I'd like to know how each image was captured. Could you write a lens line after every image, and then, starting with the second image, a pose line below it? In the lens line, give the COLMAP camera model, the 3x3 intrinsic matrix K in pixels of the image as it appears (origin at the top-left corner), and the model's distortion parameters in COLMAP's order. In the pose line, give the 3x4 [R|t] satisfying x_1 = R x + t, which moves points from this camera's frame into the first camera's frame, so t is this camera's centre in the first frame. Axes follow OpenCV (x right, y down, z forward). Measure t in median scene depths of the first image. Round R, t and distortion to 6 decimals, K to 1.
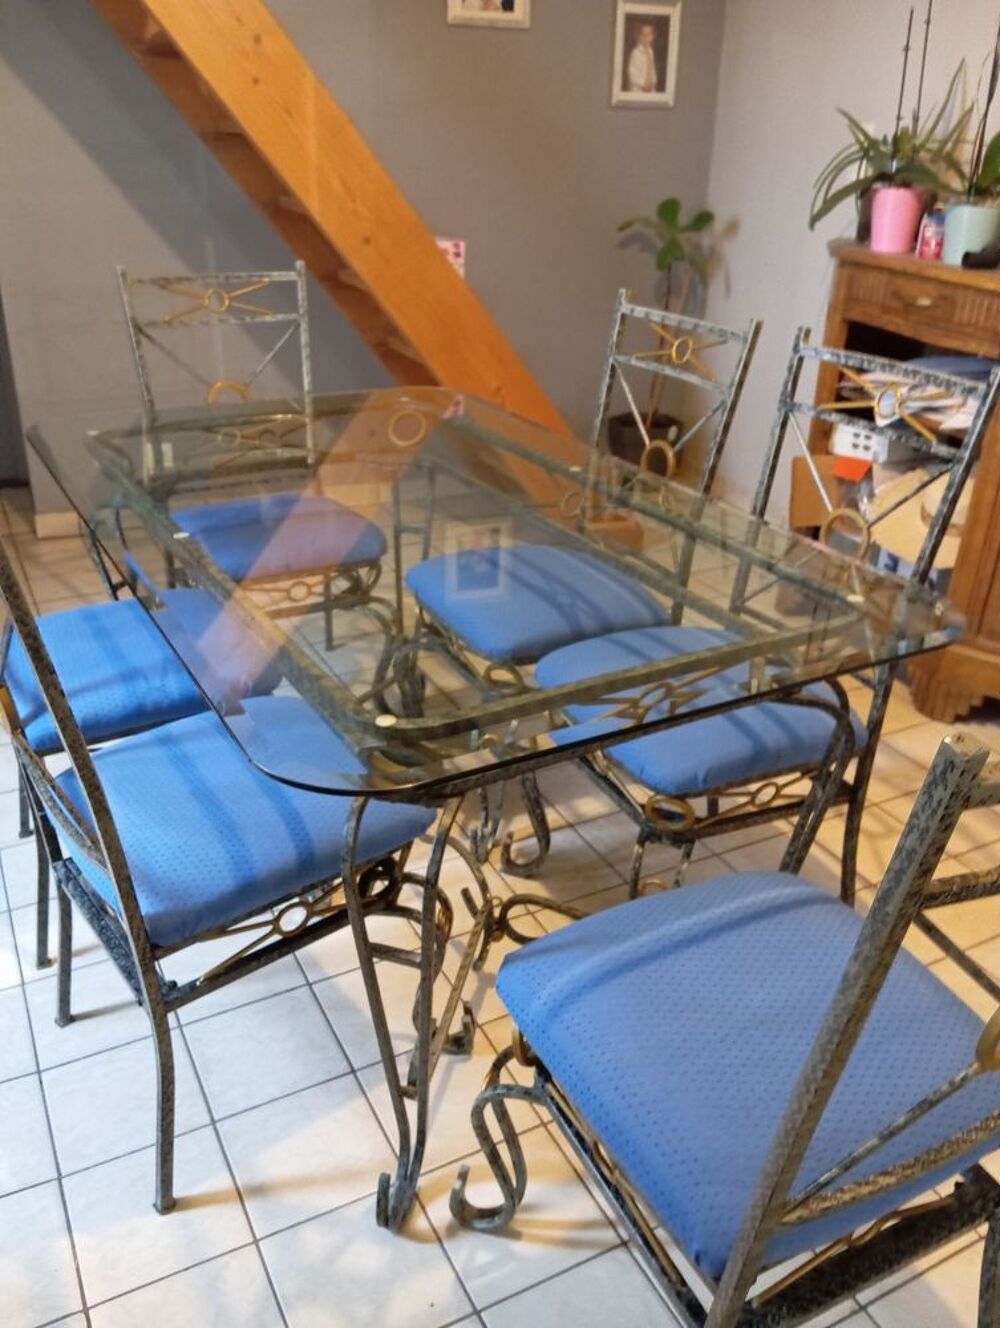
lens RADIAL K [[1106.1, 0, 500.0], [0, 1106.1, 664.0], [0, 0, 1]] dist [0.070813, -0.146065]
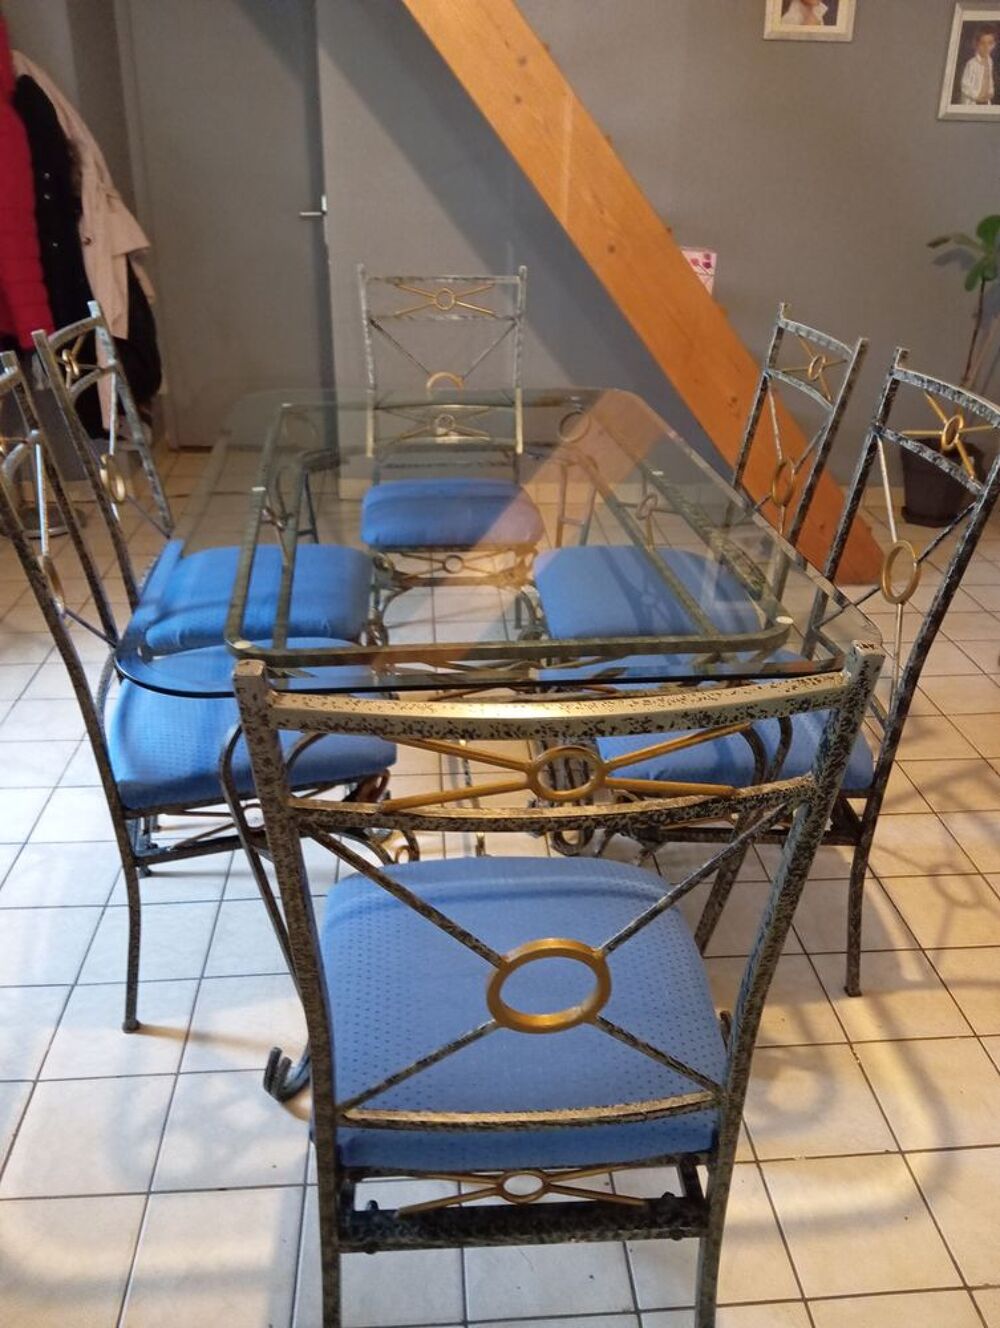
lens RADIAL K [[1106.1, 0, 500.0], [0, 1106.1, 664.0], [0, 0, 1]] dist [0.070813, -0.146065]
pose [[0.919454, 0.160143, -0.359107, 0.265241], [-0.163039, 0.986365, 0.022423, 0.000247], [0.357802, 0.037931, 0.933027, -0.006685]]
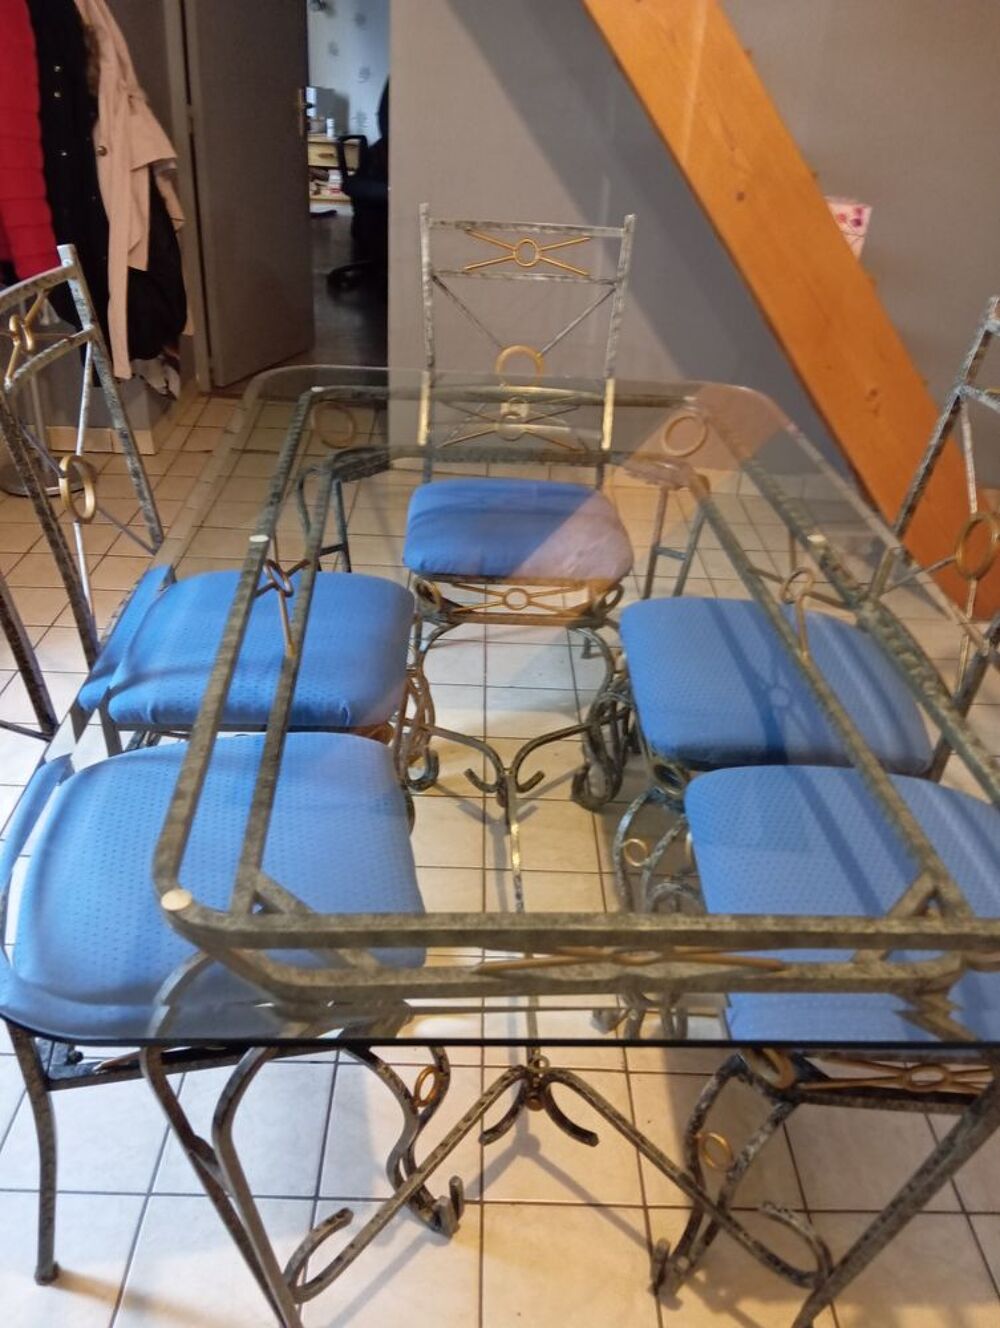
lens RADIAL K [[1088.4, 0, 496.1], [0, 1088.4, 663.3], [0, 0, 1]] dist [0.071051, -0.130635]
pose [[0.890313, 0.247697, -0.382086, 0.141233], [-0.226365, 0.968833, 0.100609, -0.096286], [0.395098, -0.003083, 0.918634, 0.198243]]
